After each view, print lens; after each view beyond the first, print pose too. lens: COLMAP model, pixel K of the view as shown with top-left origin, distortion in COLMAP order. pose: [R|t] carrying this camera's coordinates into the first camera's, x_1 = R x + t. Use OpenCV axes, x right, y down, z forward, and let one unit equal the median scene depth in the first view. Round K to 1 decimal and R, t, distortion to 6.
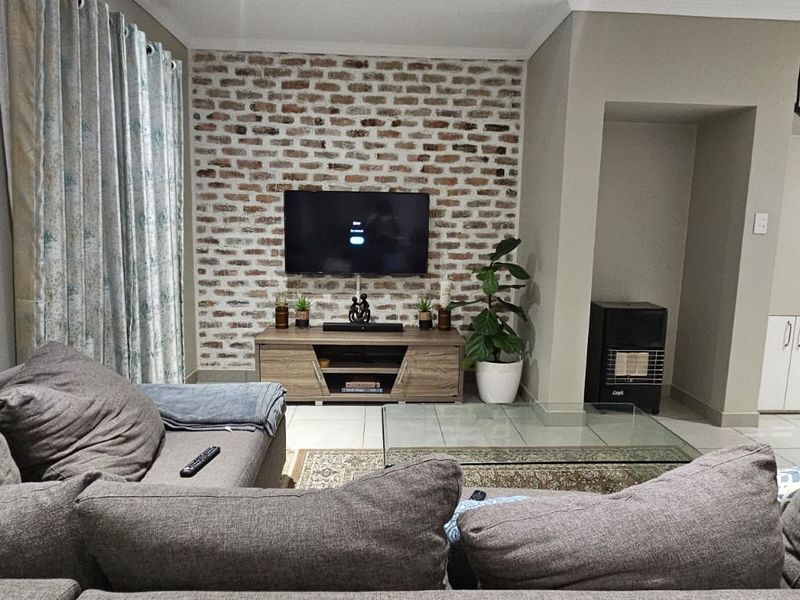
lens RADIAL K [[525.0, 0, 404.4], [0, 525.0, 299.5], [0, 0, 1]] dist [-0.003667, 0.002741]
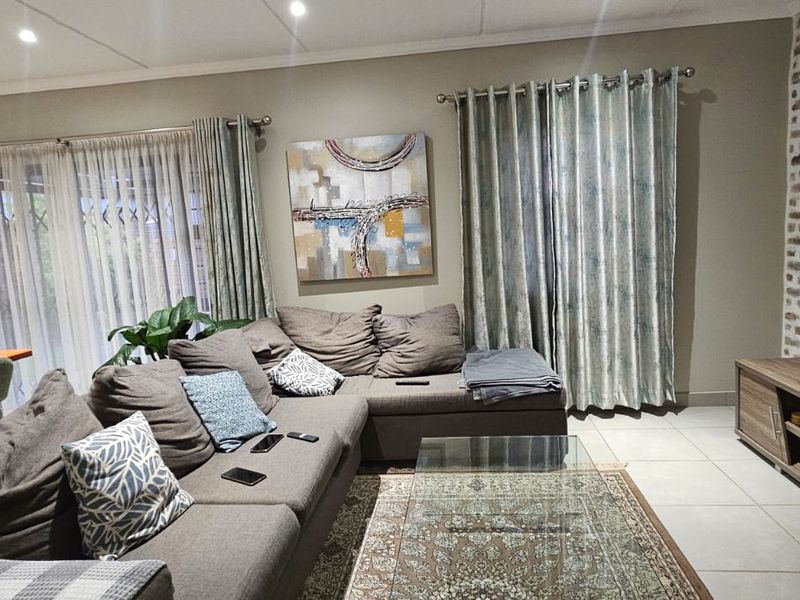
lens RADIAL K [[525.0, 0, 408.0], [0, 525.0, 298.3], [0, 0, 1]] dist [-0.003667, 0.002741]
pose [[-0.153785, 0.095409, -0.983487, 0.544326], [-0.085597, 0.990299, 0.109454, -0.061296], [0.984390, 0.101016, -0.144127, 0.532207]]
